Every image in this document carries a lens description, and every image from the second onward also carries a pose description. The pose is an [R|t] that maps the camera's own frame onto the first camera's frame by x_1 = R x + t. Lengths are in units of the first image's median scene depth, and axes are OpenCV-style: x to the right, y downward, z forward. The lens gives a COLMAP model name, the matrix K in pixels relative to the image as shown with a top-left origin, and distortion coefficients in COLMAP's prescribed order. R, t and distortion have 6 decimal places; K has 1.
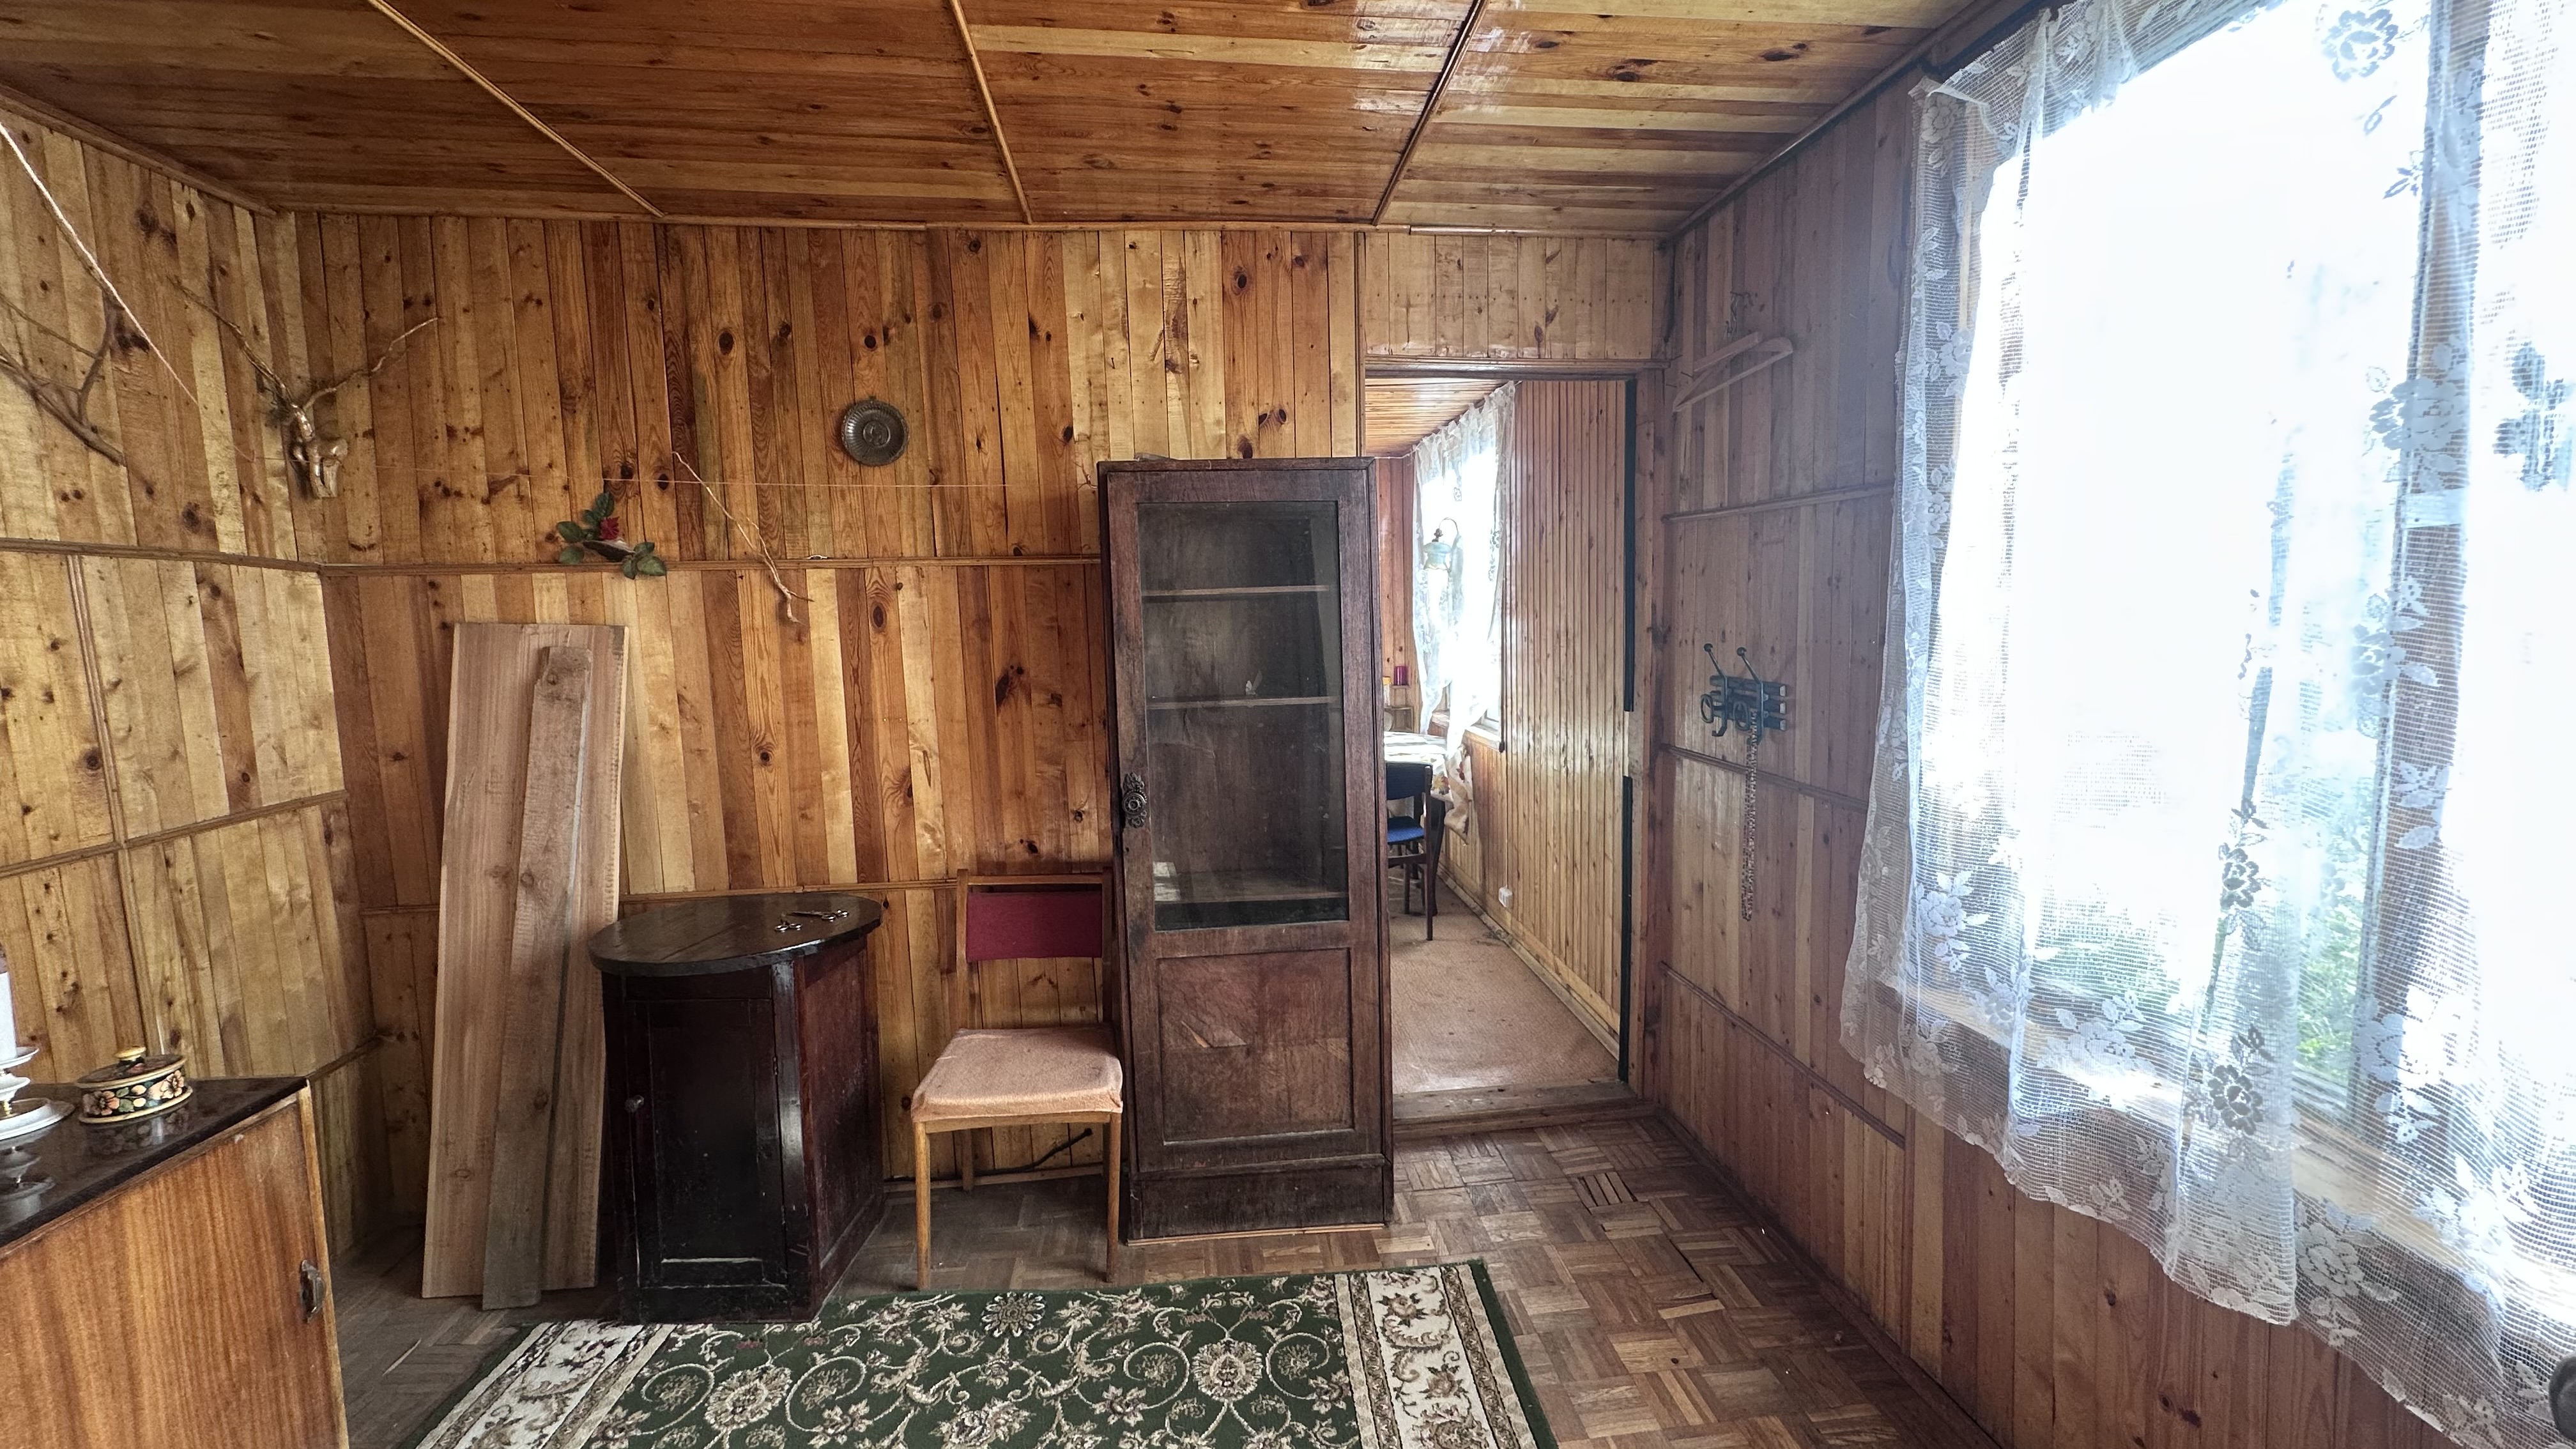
lens RADIAL K [[1023.6, 0, 1285.8], [0, 1023.6, 720.3], [0, 0, 1]] dist [-0.005281, 0.000943]
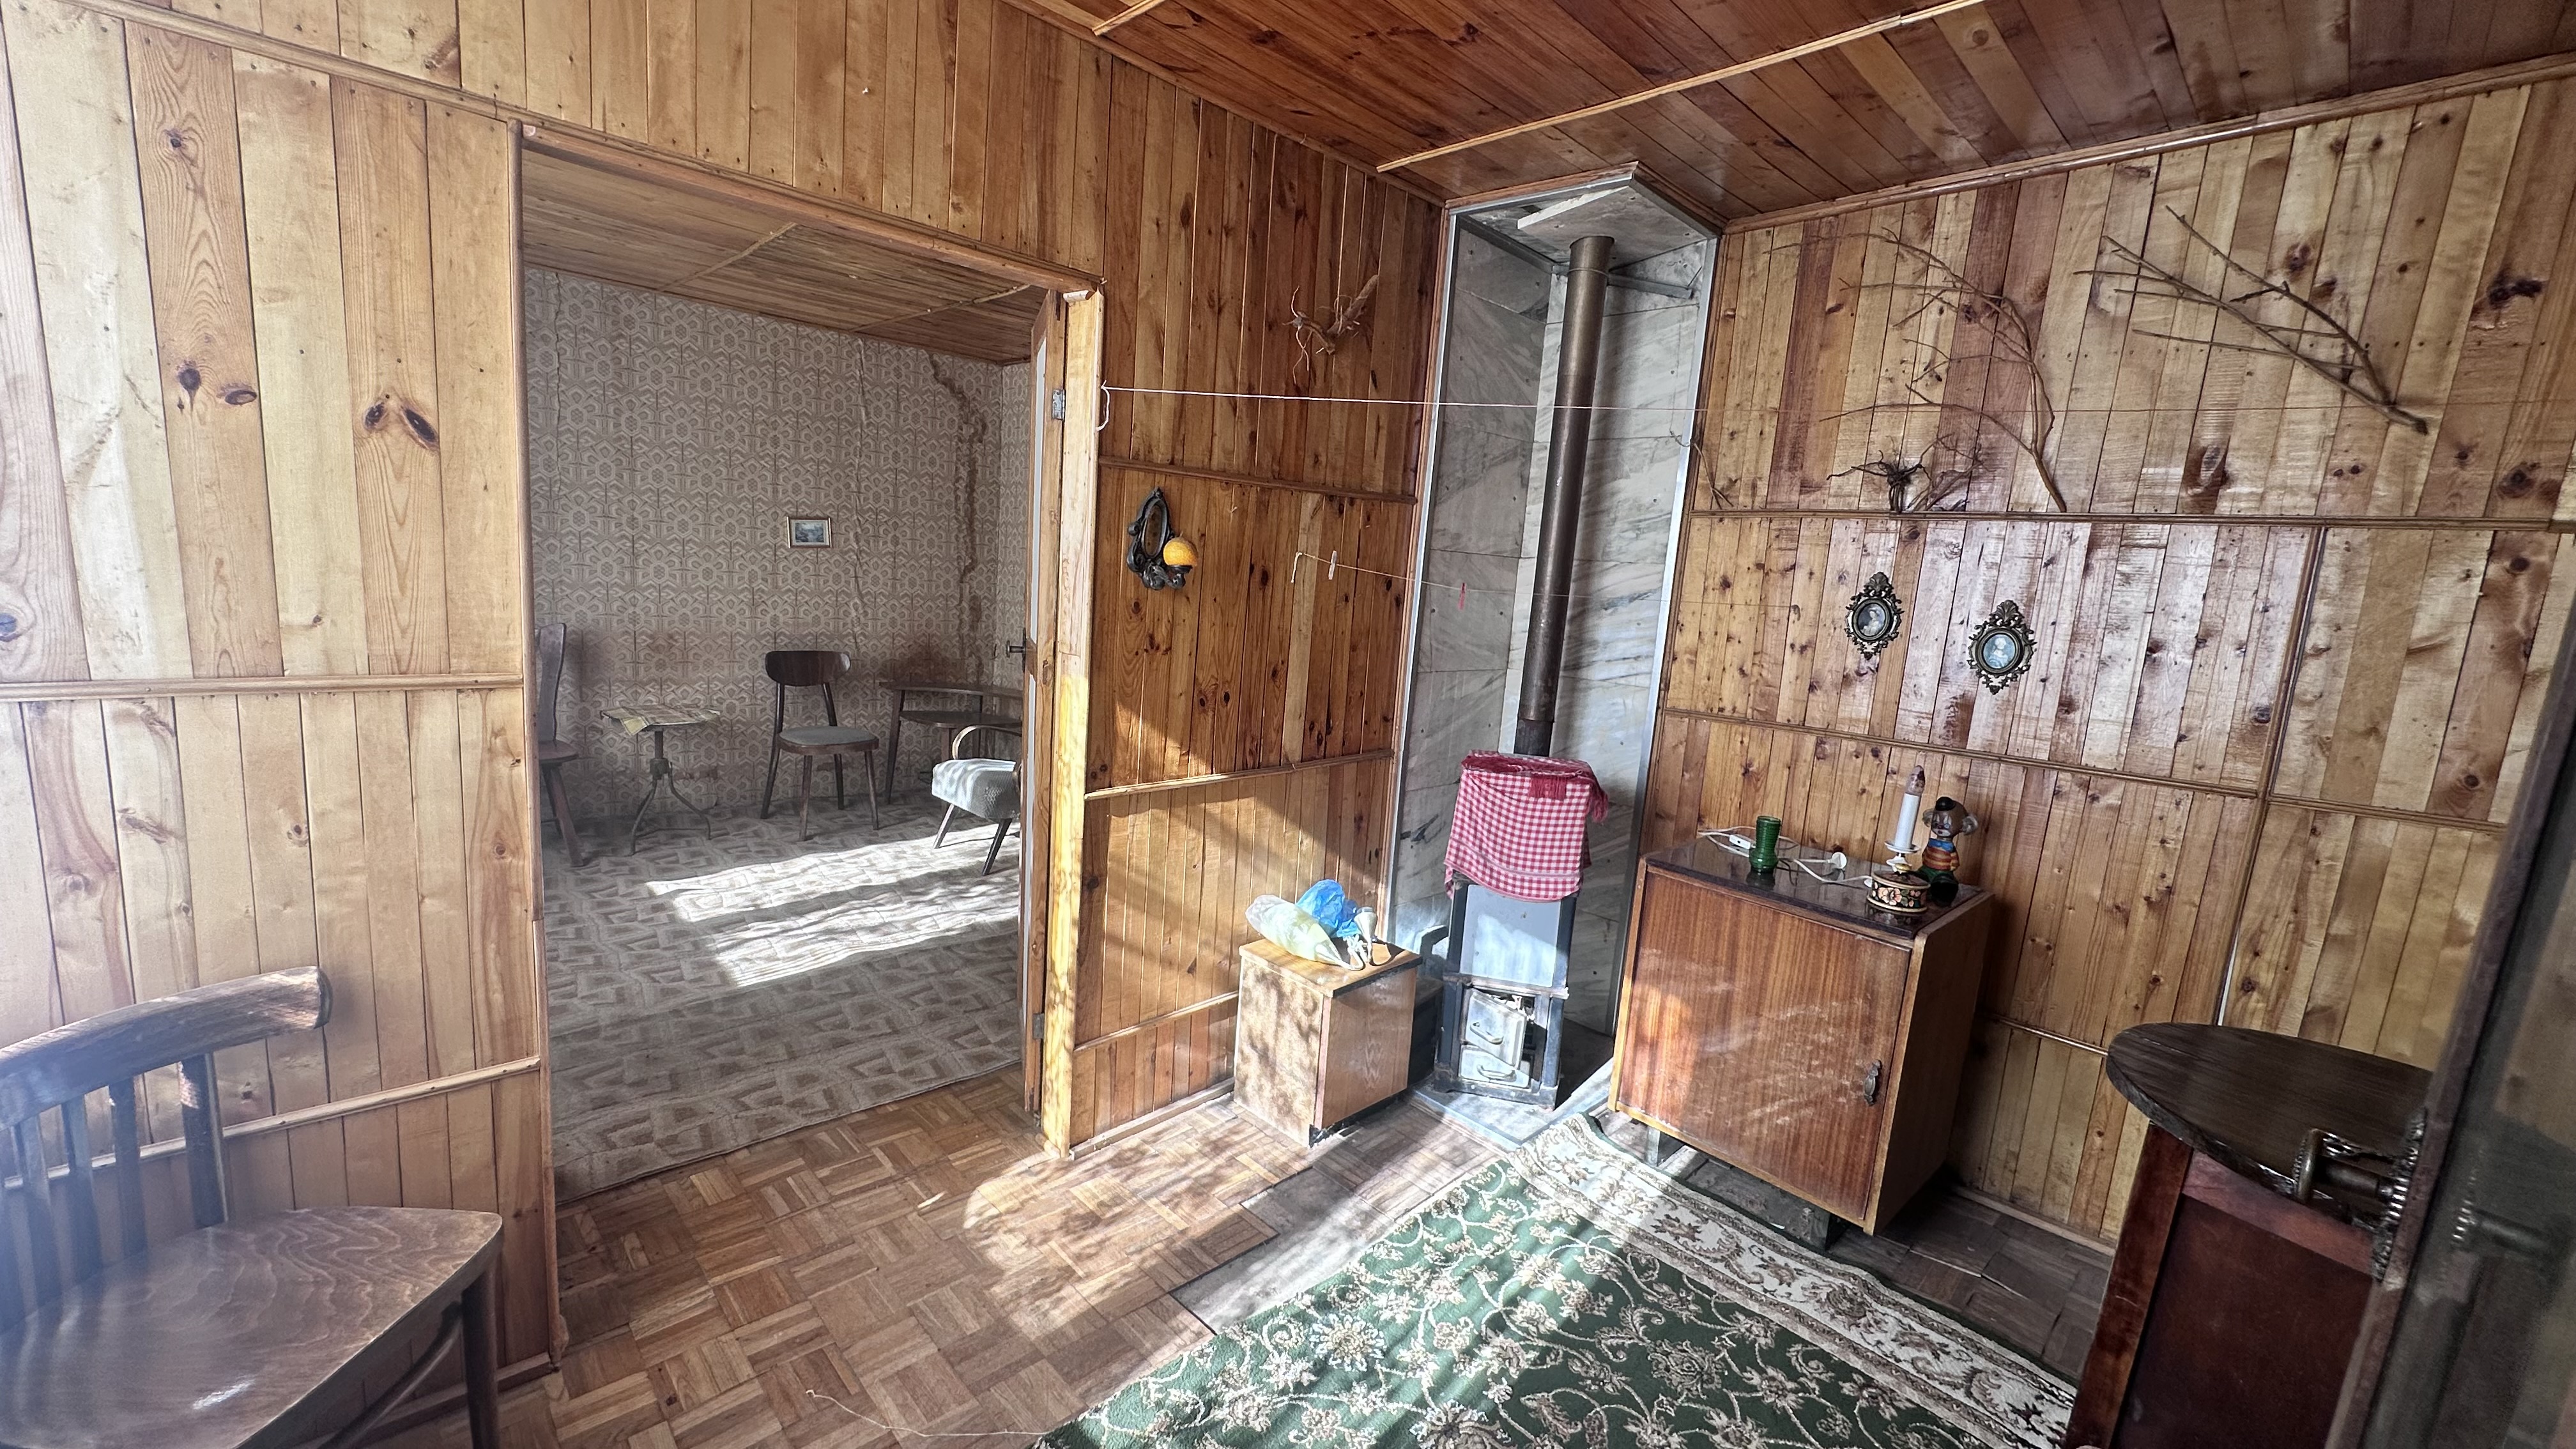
lens RADIAL K [[1023.6, 0, 1290.3], [0, 1023.6, 716.4], [0, 0, 1]] dist [-0.005281, 0.000943]
pose [[-0.793620, 0.064180, -0.605019, 0.267104], [-0.110350, 0.962744, 0.246876, -0.090132], [0.598323, 0.262689, -0.756971, 0.947160]]
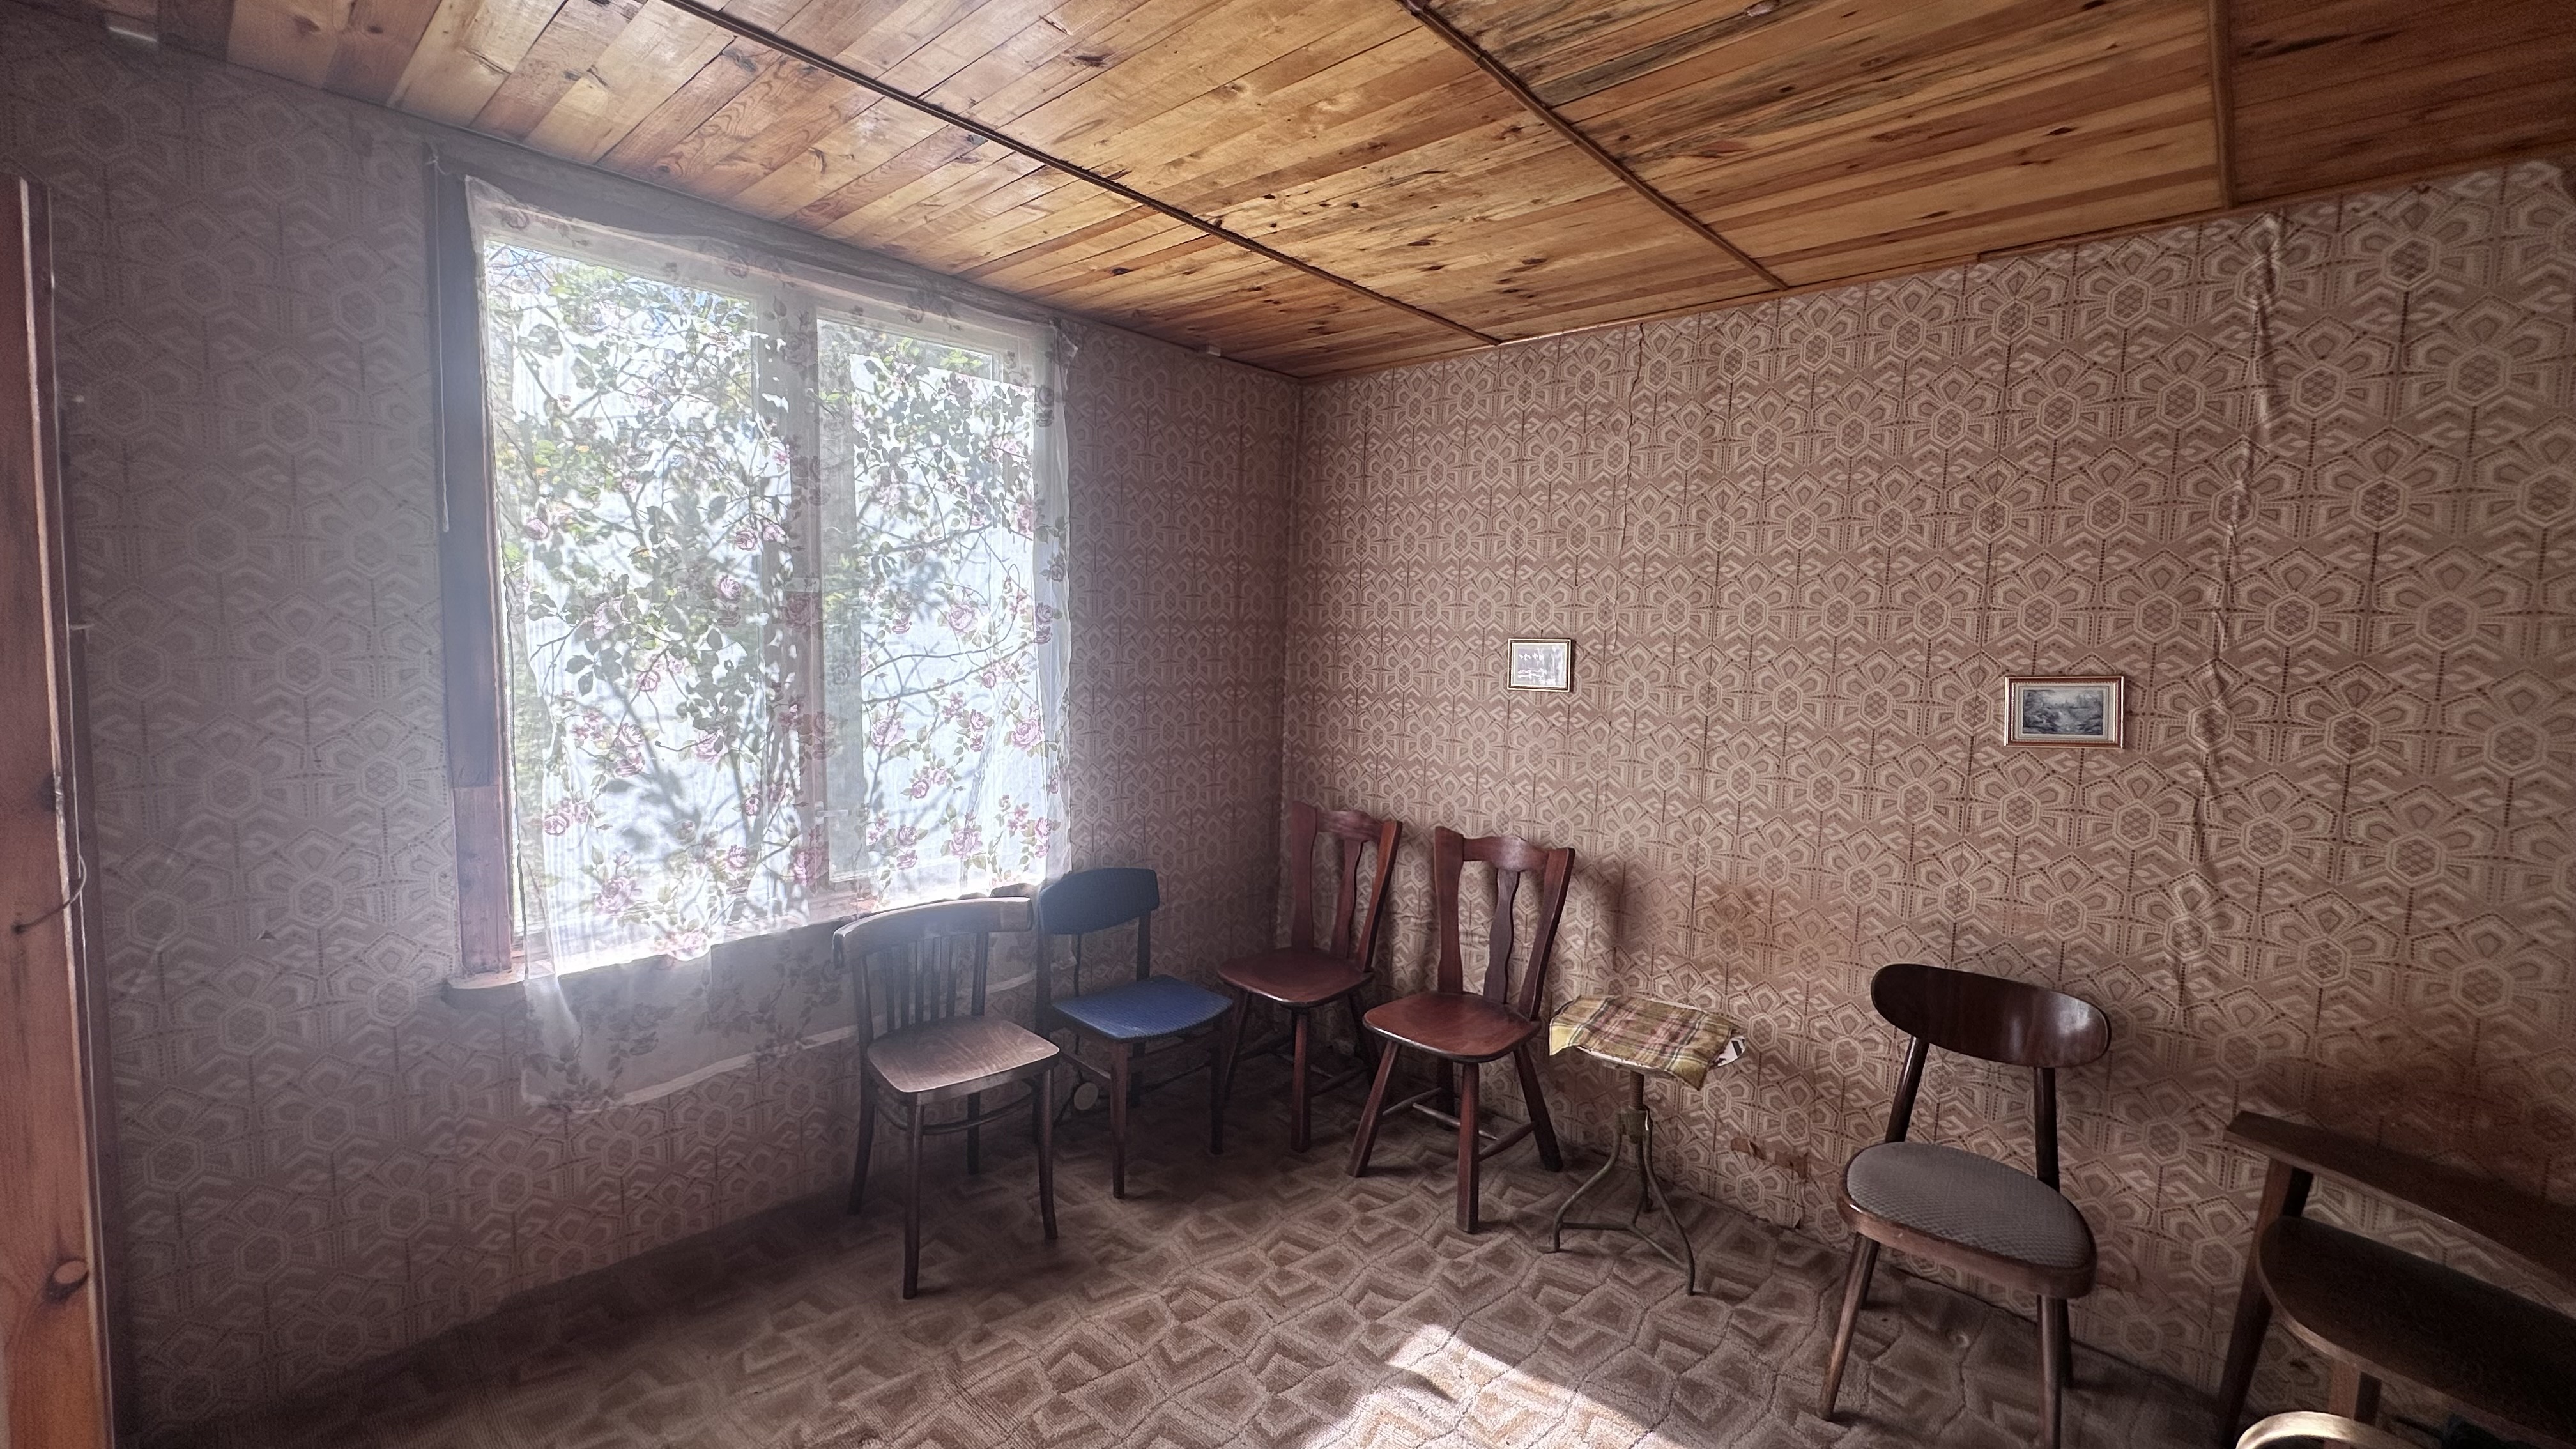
lens RADIAL K [[1023.6, 0, 1283.4], [0, 1023.6, 721.3], [0, 0, 1]] dist [-0.005281, 0.000943]
pose [[-0.654521, -0.050542, 0.754352, -0.484962], [0.067372, 0.989894, 0.124780, 0.024087], [-0.753036, 0.132493, -0.644502, -0.244588]]
